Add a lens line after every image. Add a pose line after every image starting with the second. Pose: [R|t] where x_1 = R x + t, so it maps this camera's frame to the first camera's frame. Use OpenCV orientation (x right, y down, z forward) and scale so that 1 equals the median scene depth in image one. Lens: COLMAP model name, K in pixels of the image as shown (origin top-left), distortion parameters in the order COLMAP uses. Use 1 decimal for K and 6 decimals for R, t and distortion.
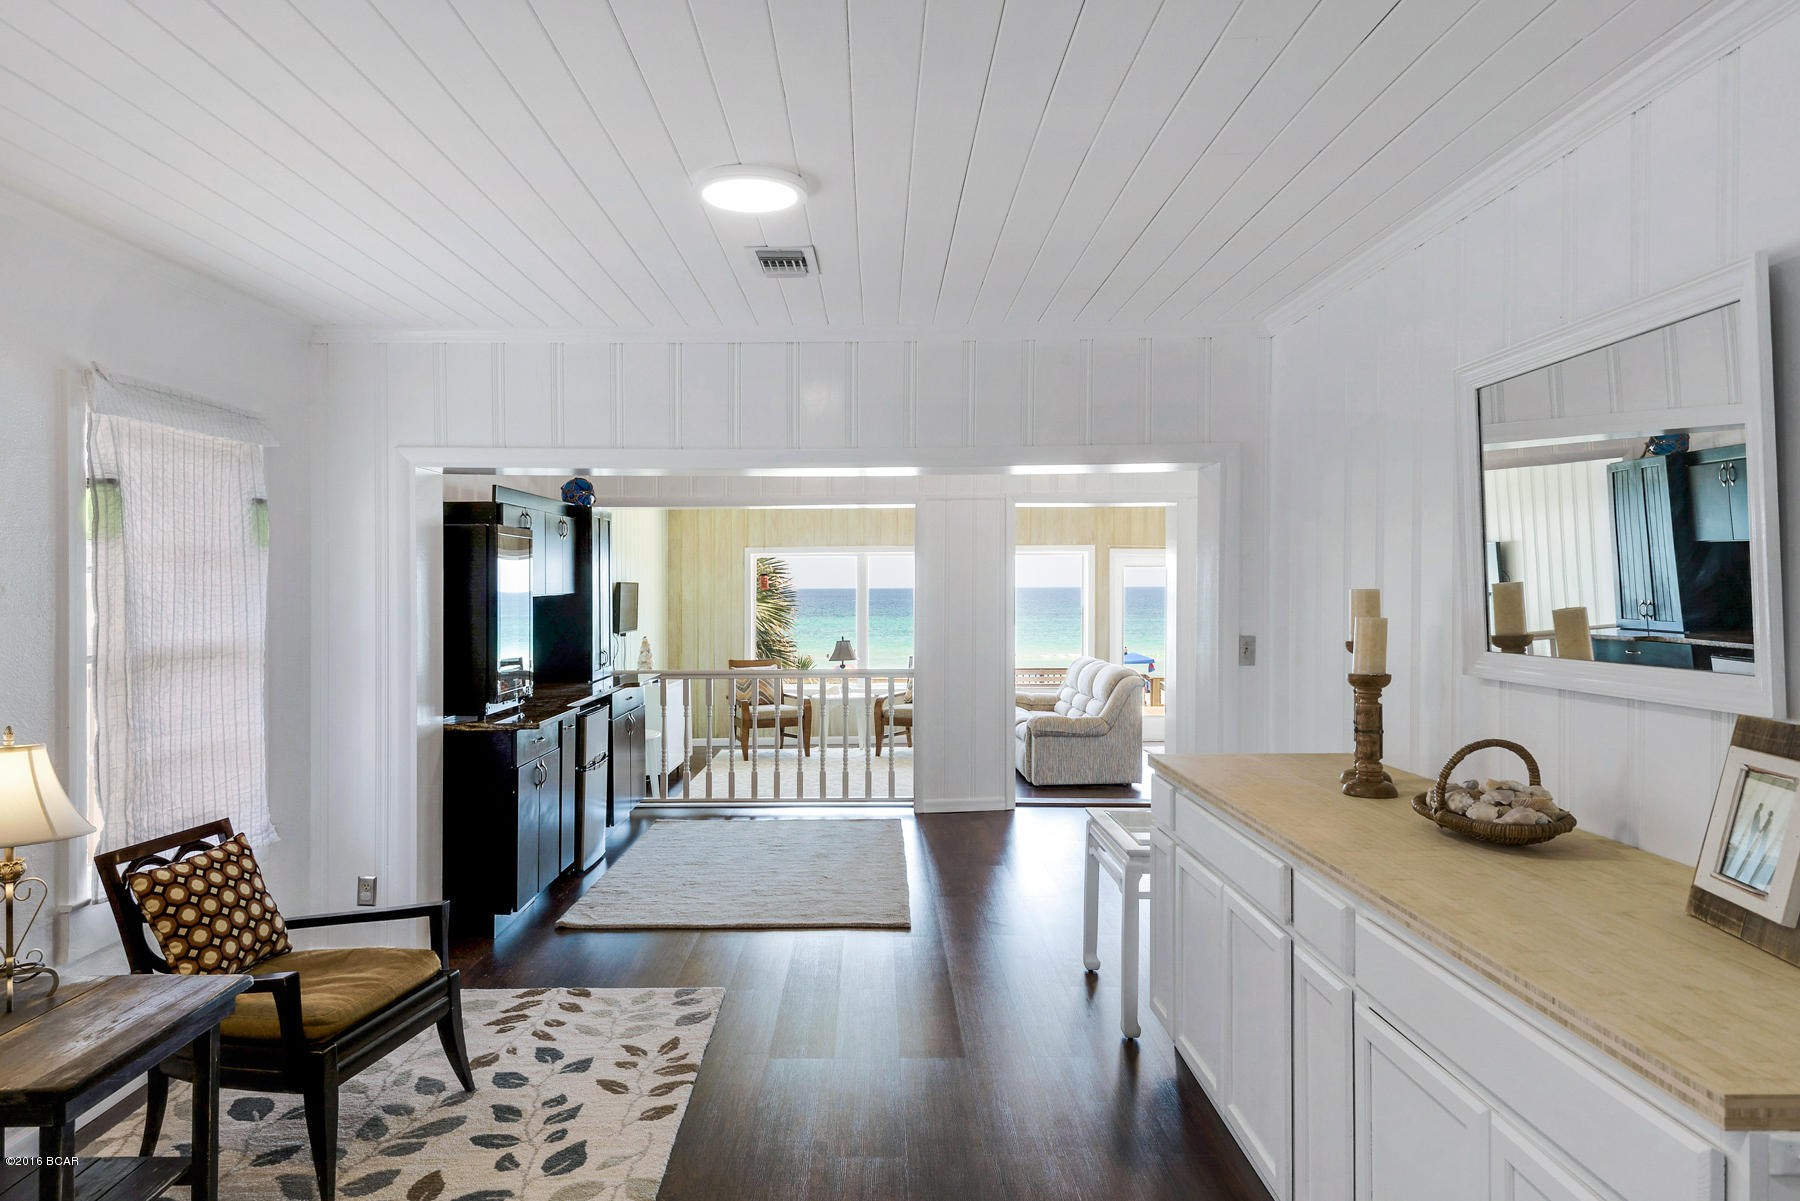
lens RADIAL K [[1062.6, 0, 803.7], [0, 1062.6, 592.7], [0, 0, 1]] dist [0.005409, 0.001072]
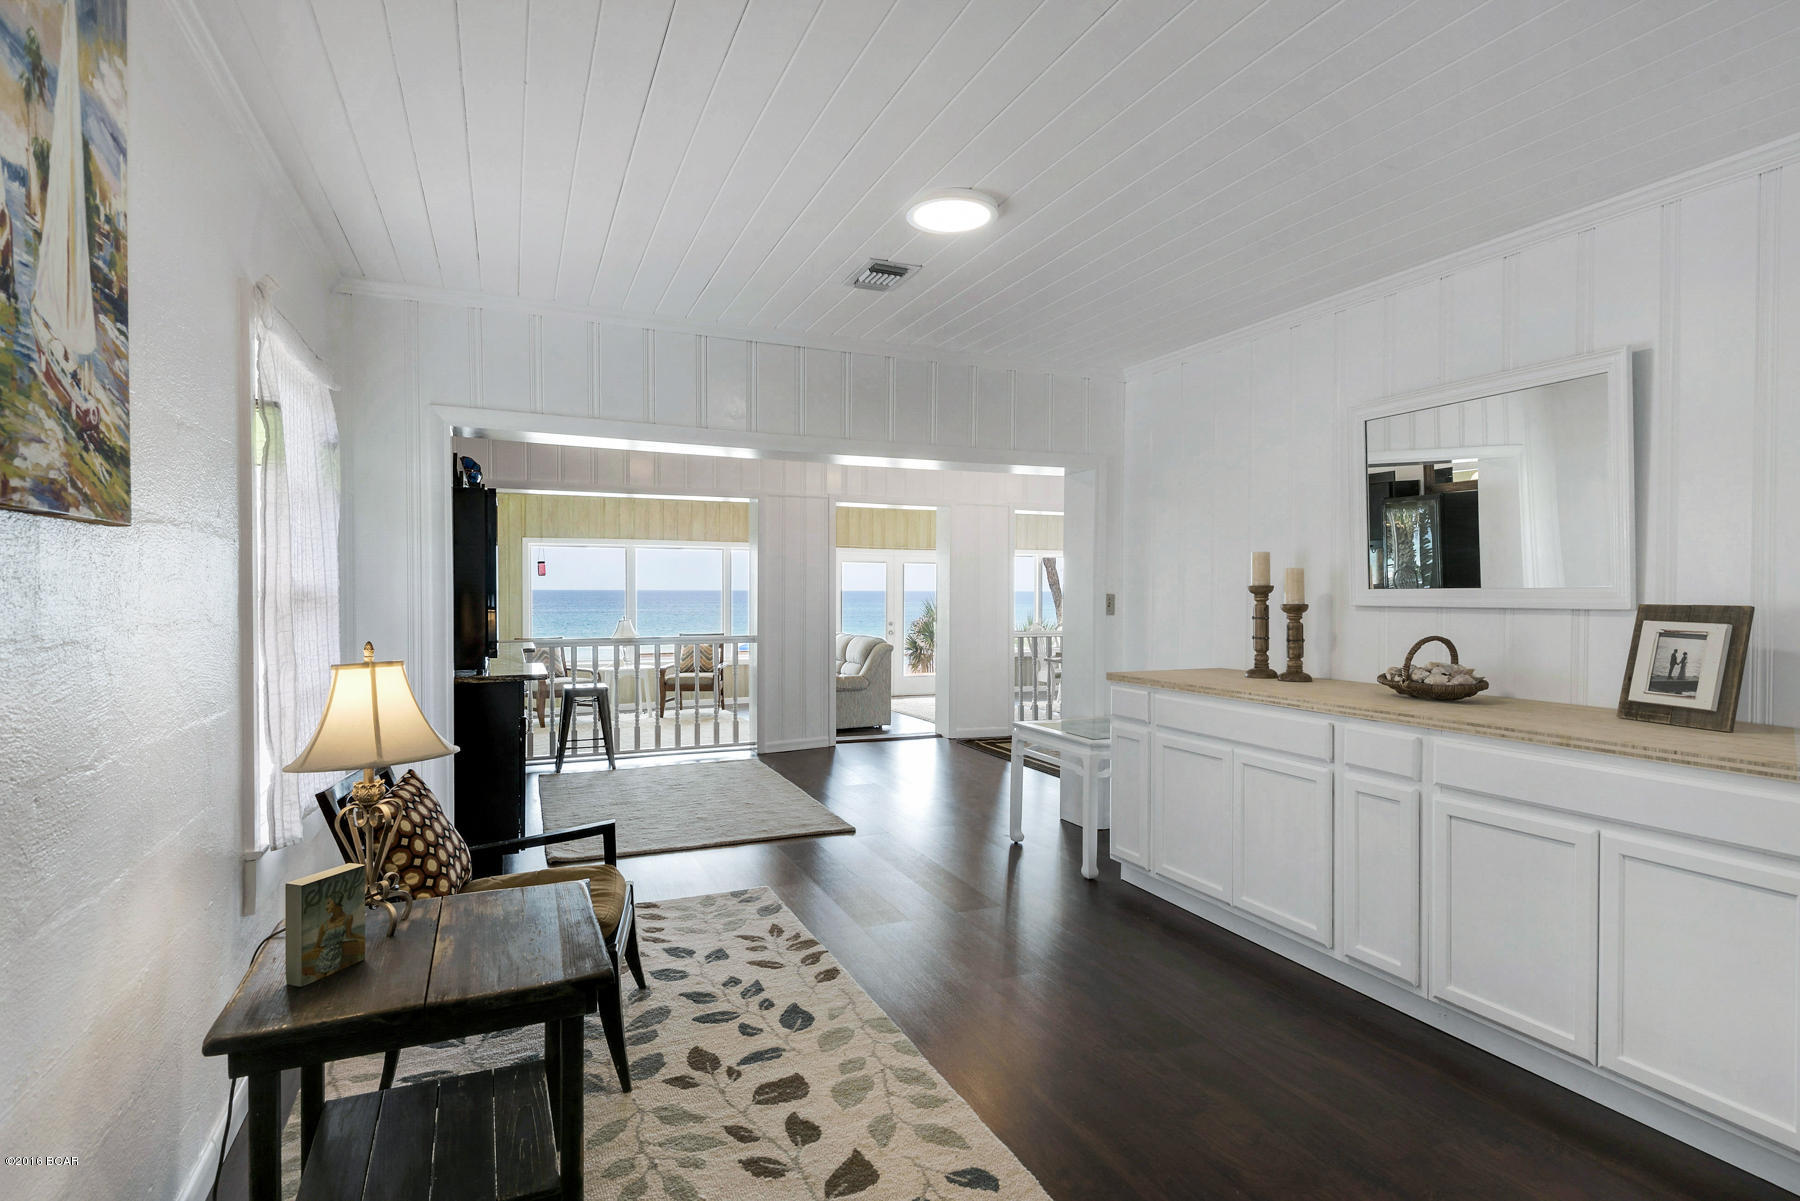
lens RADIAL K [[892.9, 0, 825.7], [0, 892.9, 607.9], [0, 0, 1]] dist [0.002418, 0.000098]
pose [[0.923021, 0.002768, 0.384740, -0.508291], [-0.009103, 0.999851, 0.014646, 0.059702], [-0.384643, -0.017021, 0.922909, 0.079871]]
